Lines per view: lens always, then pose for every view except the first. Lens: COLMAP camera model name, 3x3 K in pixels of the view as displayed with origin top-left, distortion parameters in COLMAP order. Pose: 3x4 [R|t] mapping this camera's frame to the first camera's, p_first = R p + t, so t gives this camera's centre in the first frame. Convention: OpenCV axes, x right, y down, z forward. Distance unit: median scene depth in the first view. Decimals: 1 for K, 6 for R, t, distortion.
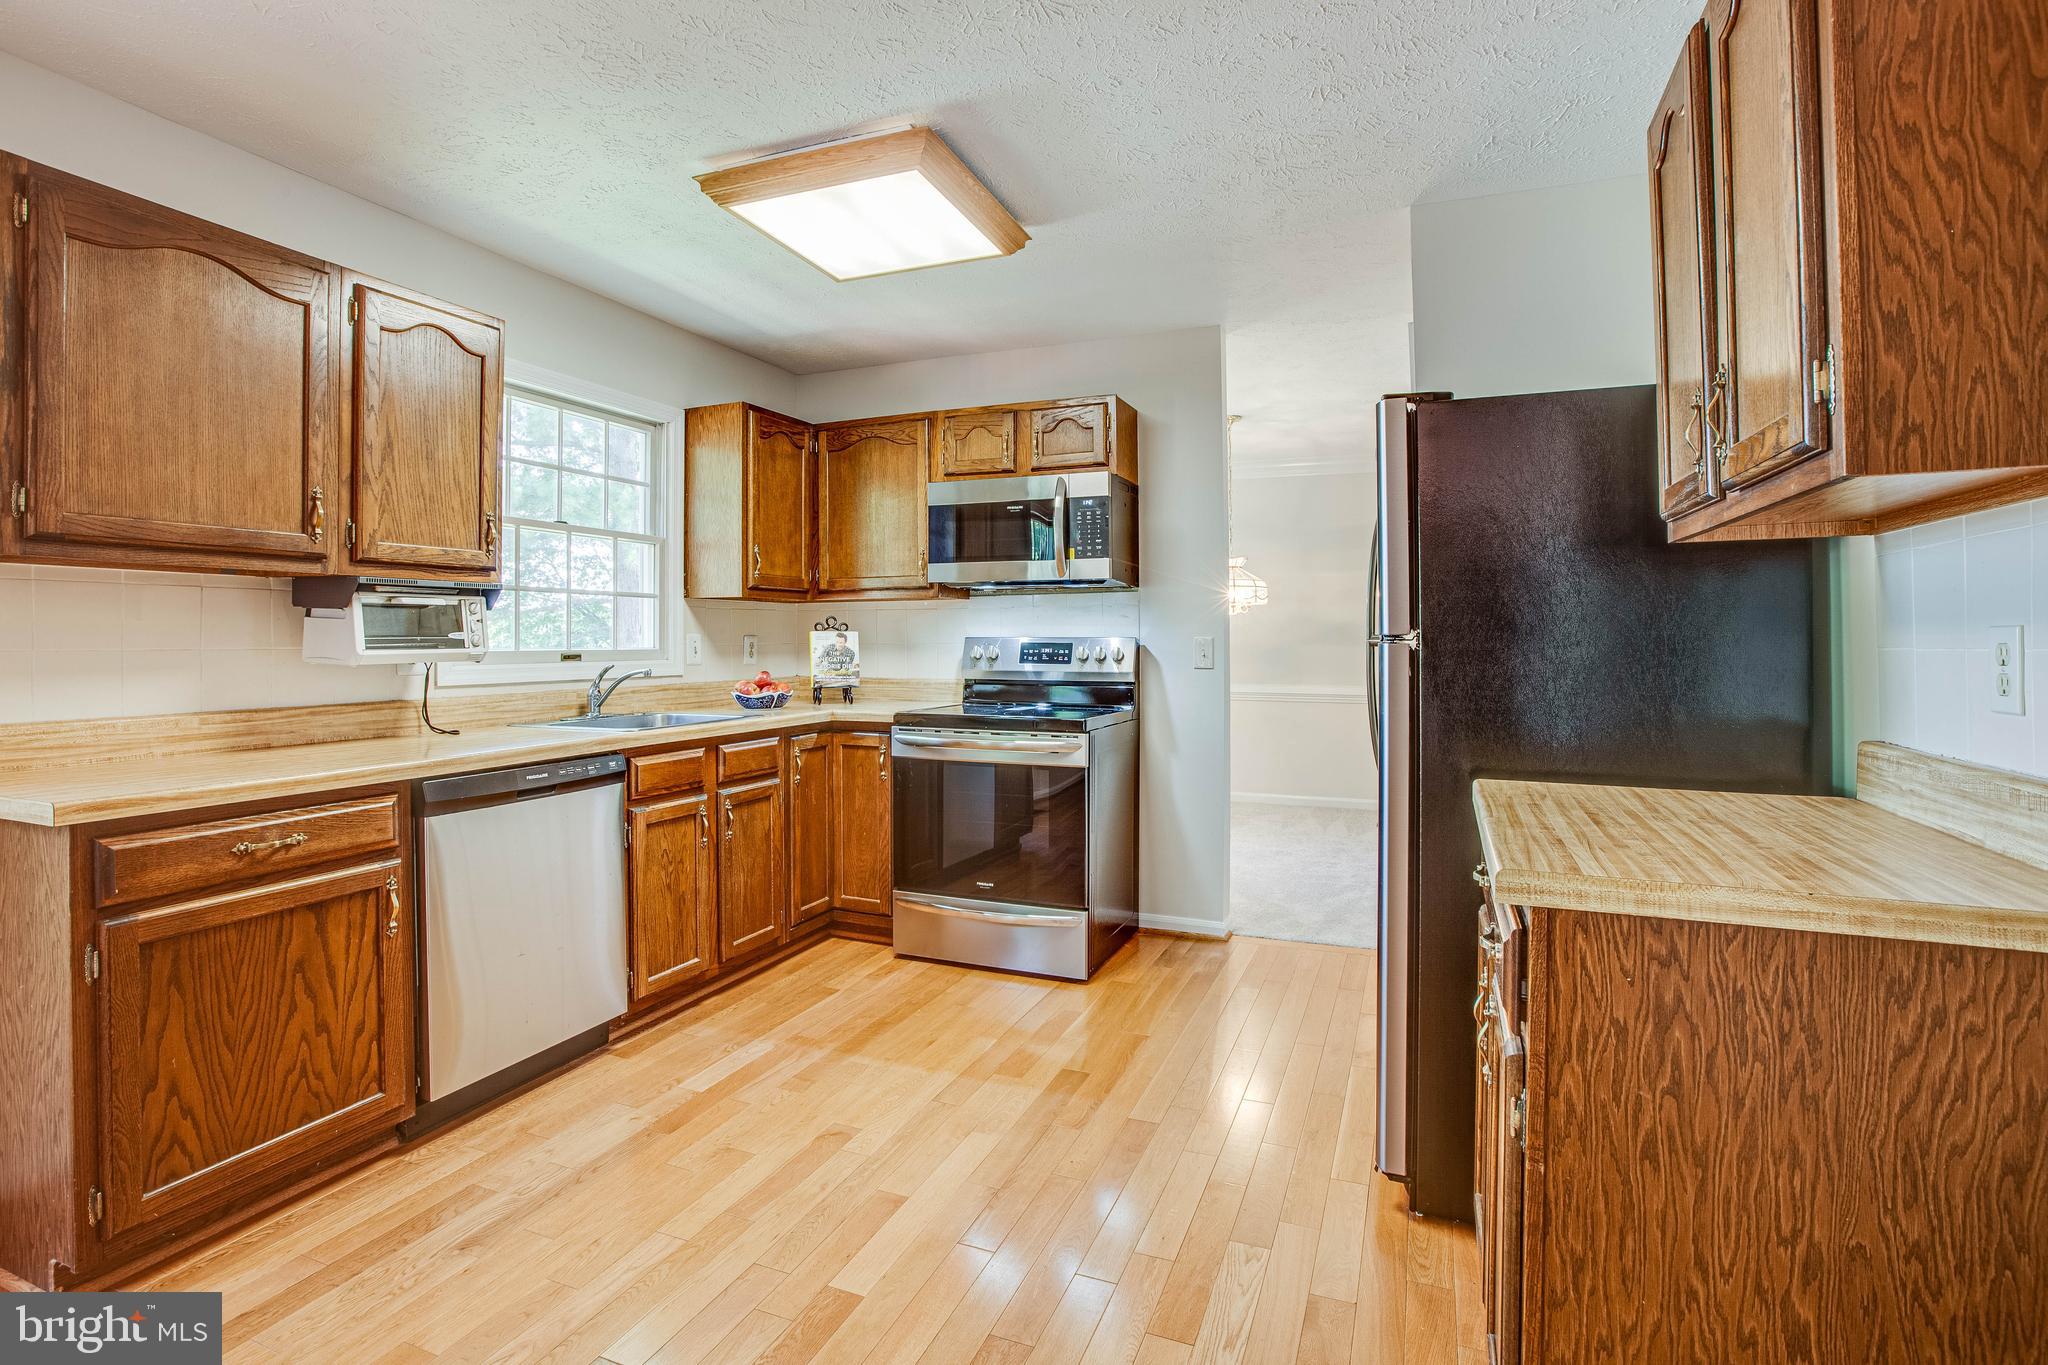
lens RADIAL K [[971.2, 0, 1028.3], [0, 971.2, 641.4], [0, 0, 1]] dist [-0.061264, 0.033631]
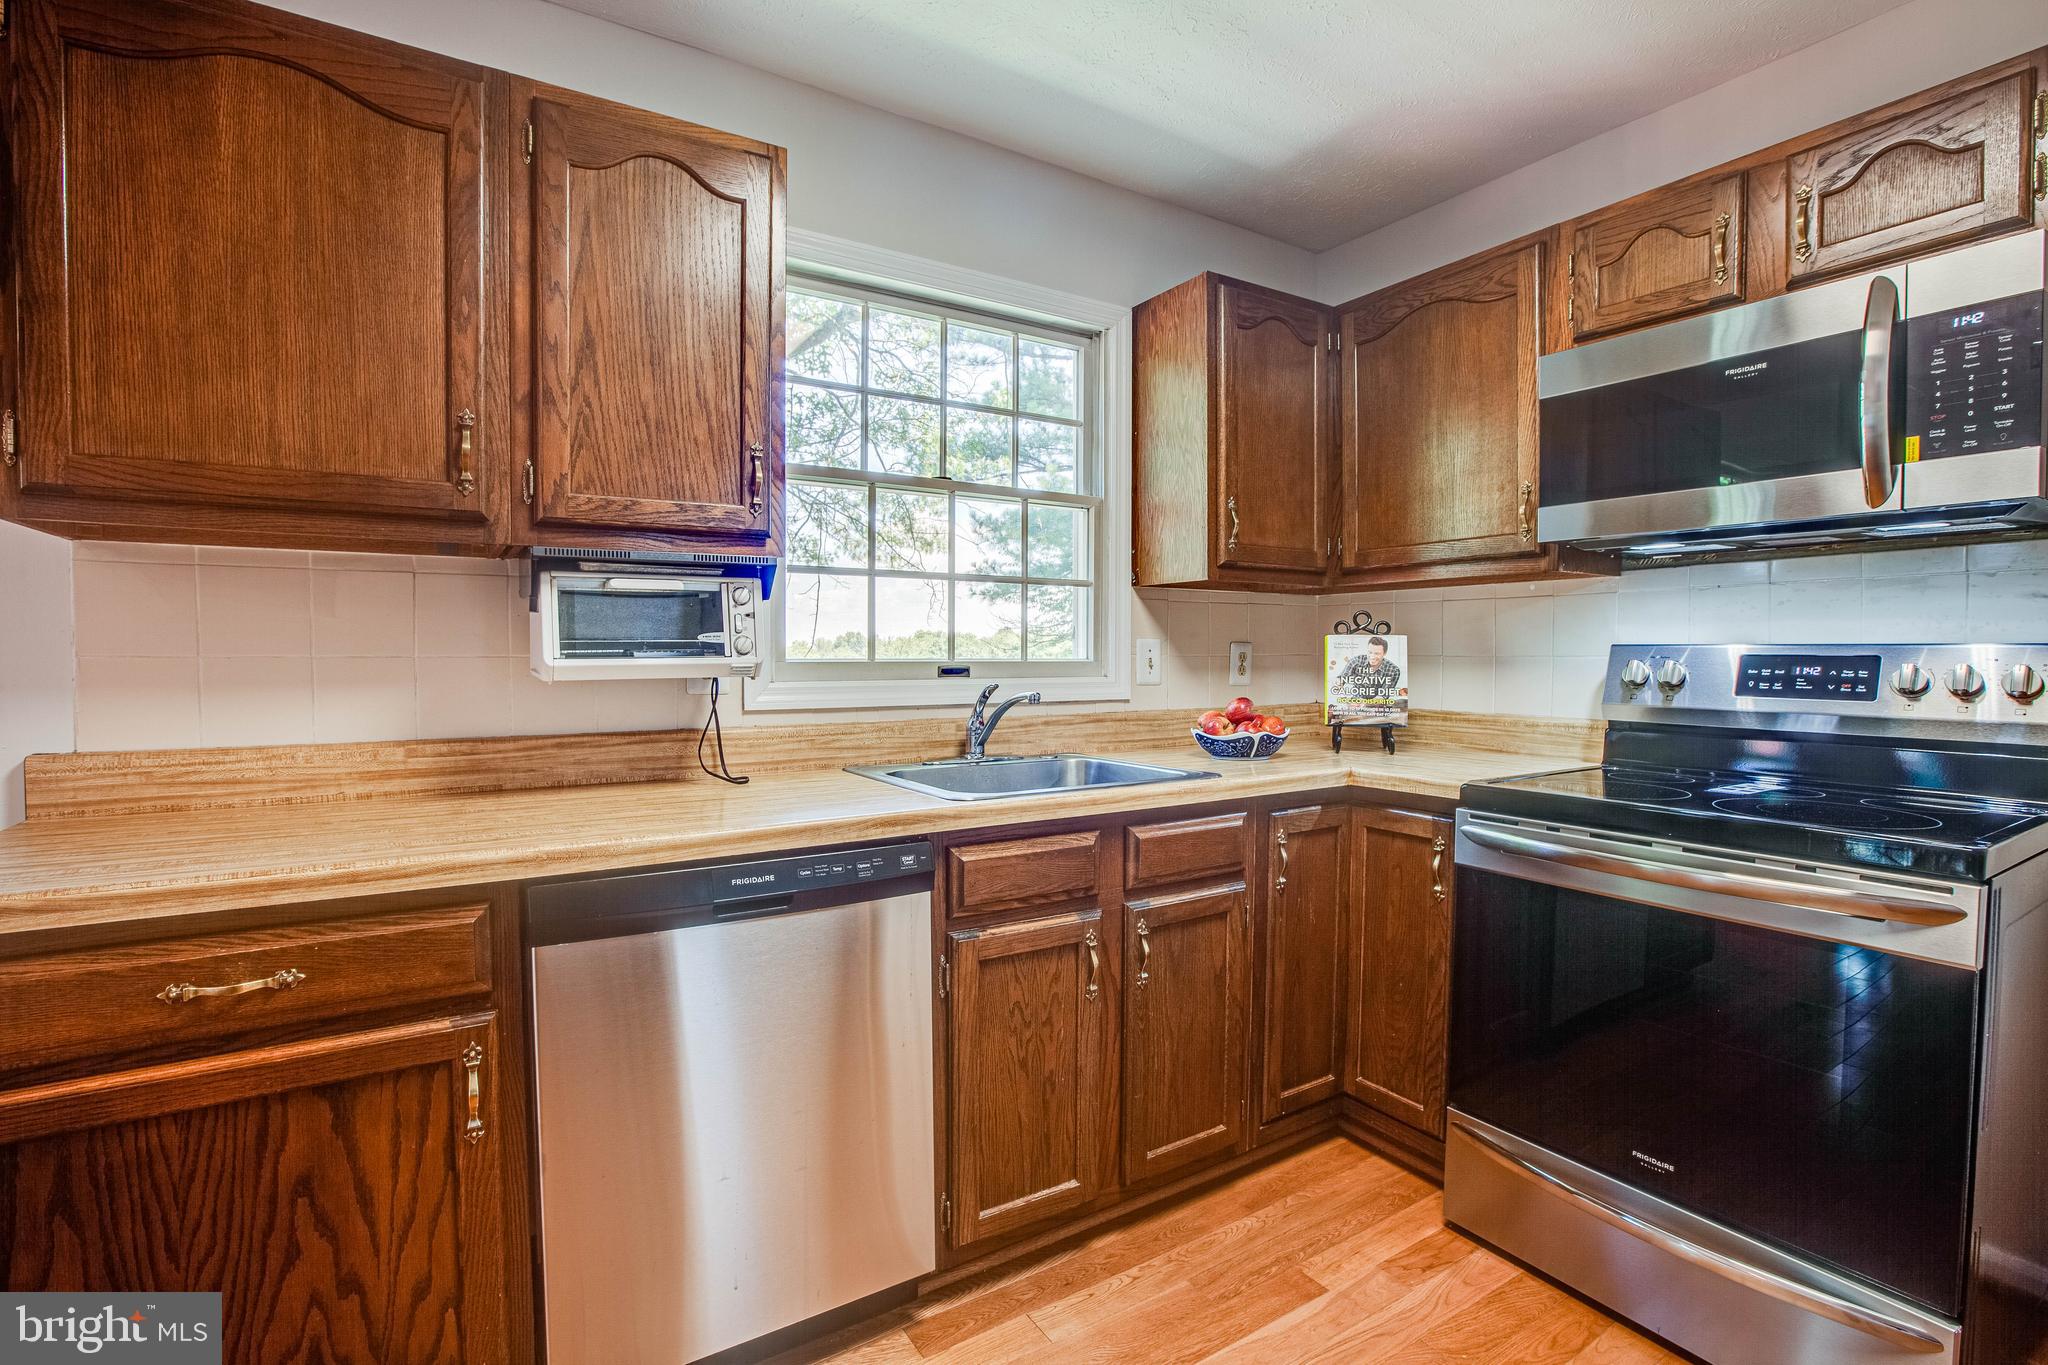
lens RADIAL K [[929.5, 0, 999.8], [0, 929.5, 686.9], [0, 0, 1]] dist [-0.056482, 0.018790]
pose [[0.808137, 0.024415, -0.588489, -0.054083], [-0.004047, 0.999347, 0.035902, 0.003348], [0.588981, -0.026632, 0.807708, 0.500367]]
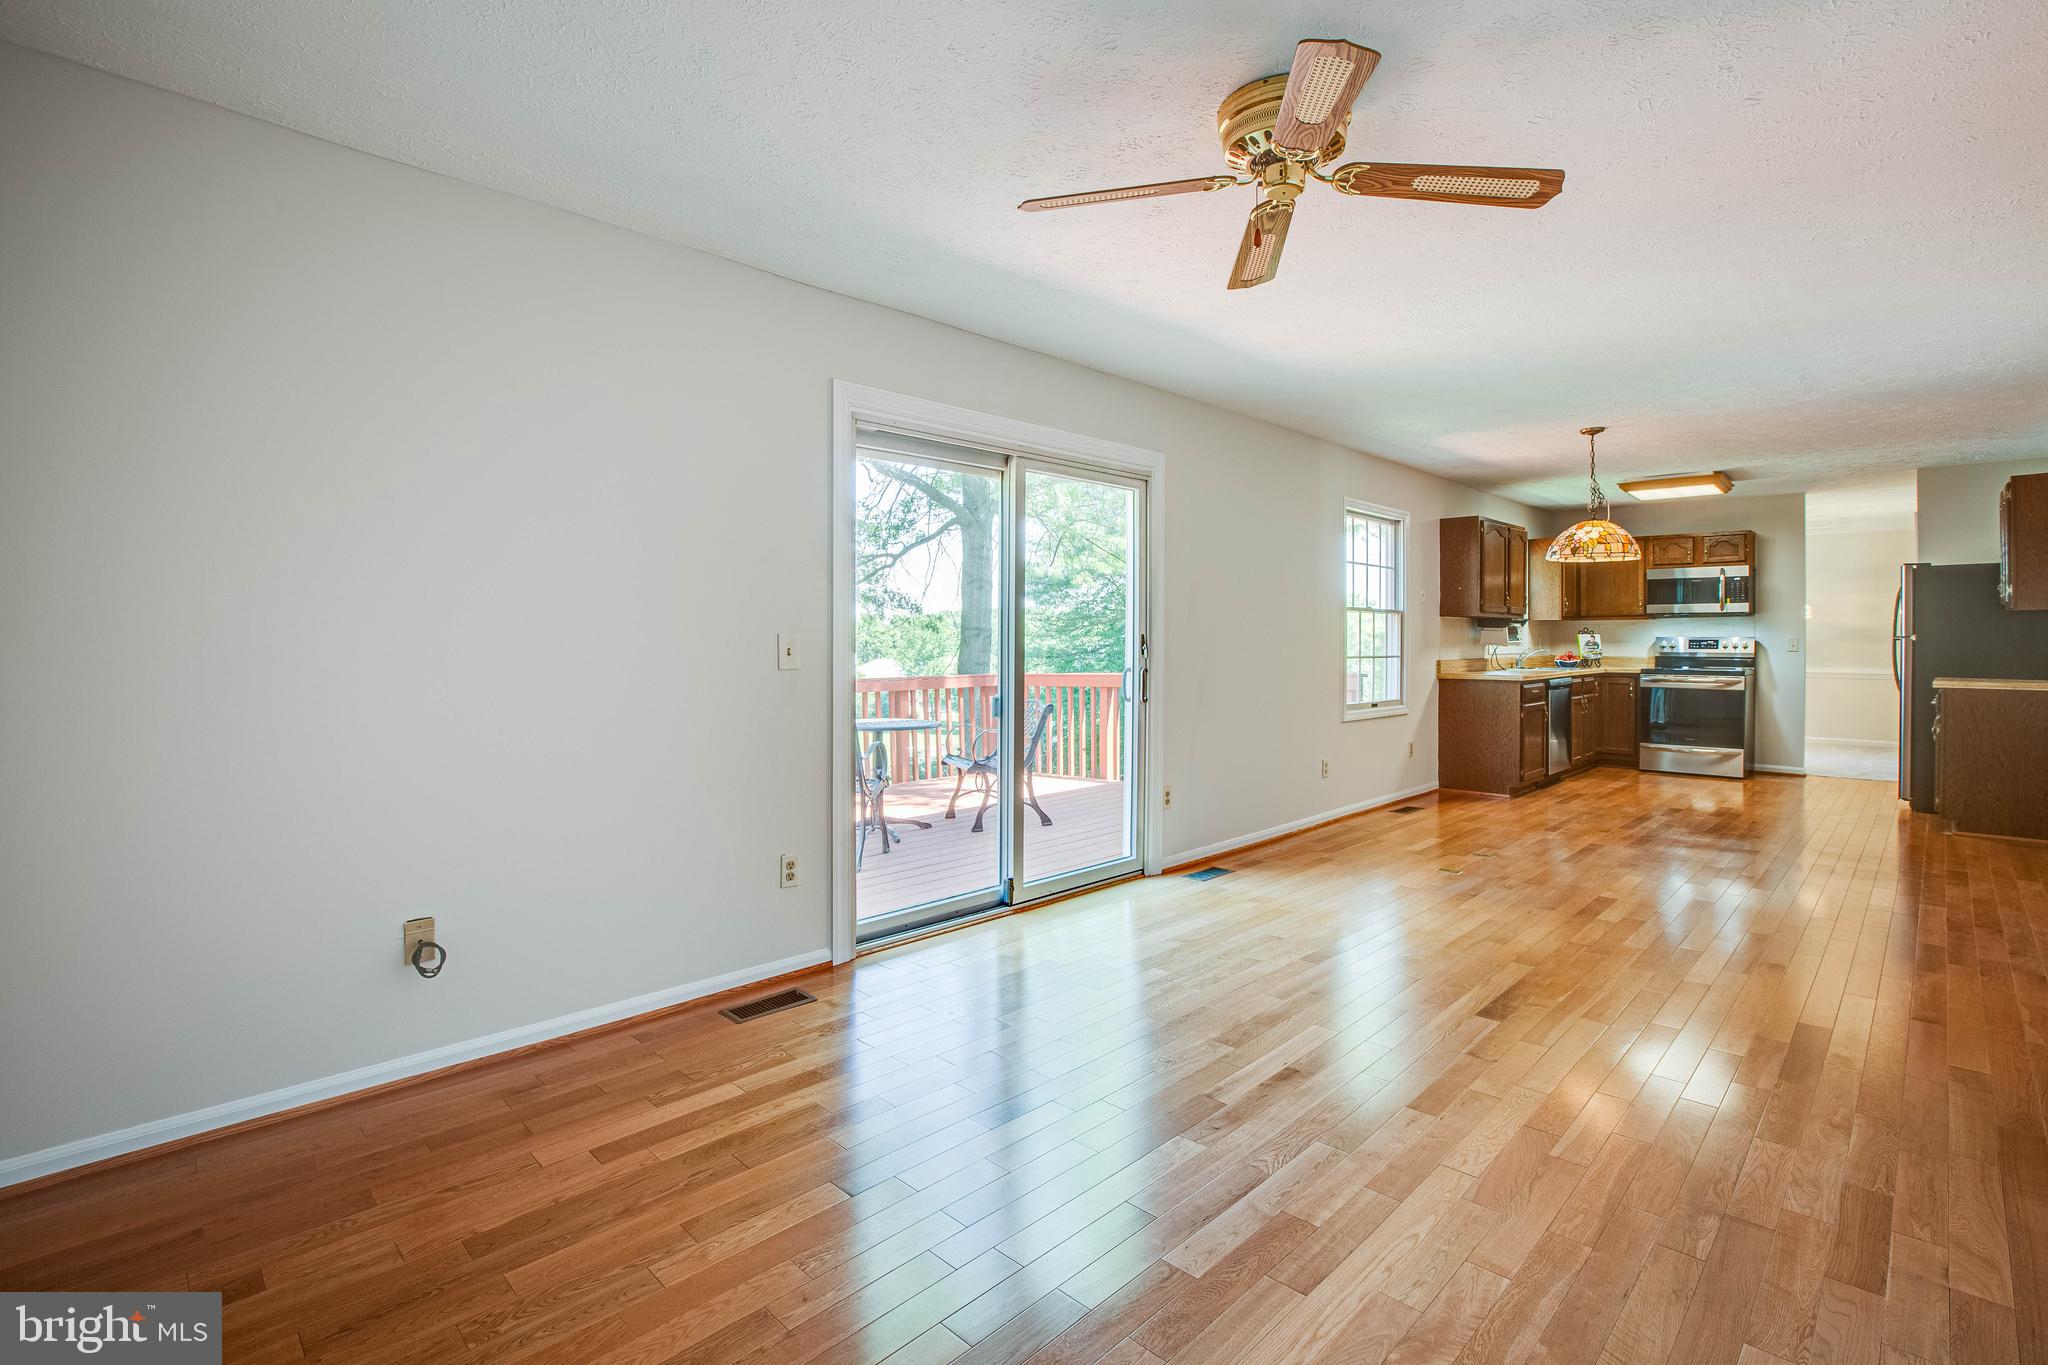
lens RADIAL K [[934.1, 0, 1024.1], [0, 934.1, 648.9], [0, 0, 1]] dist [-0.052173, 0.019965]
pose [[0.920023, 0.005142, -0.391830, -0.739390], [-0.001768, 0.999958, 0.008970, 0.008613], [0.391860, -0.007560, 0.919994, -1.891840]]
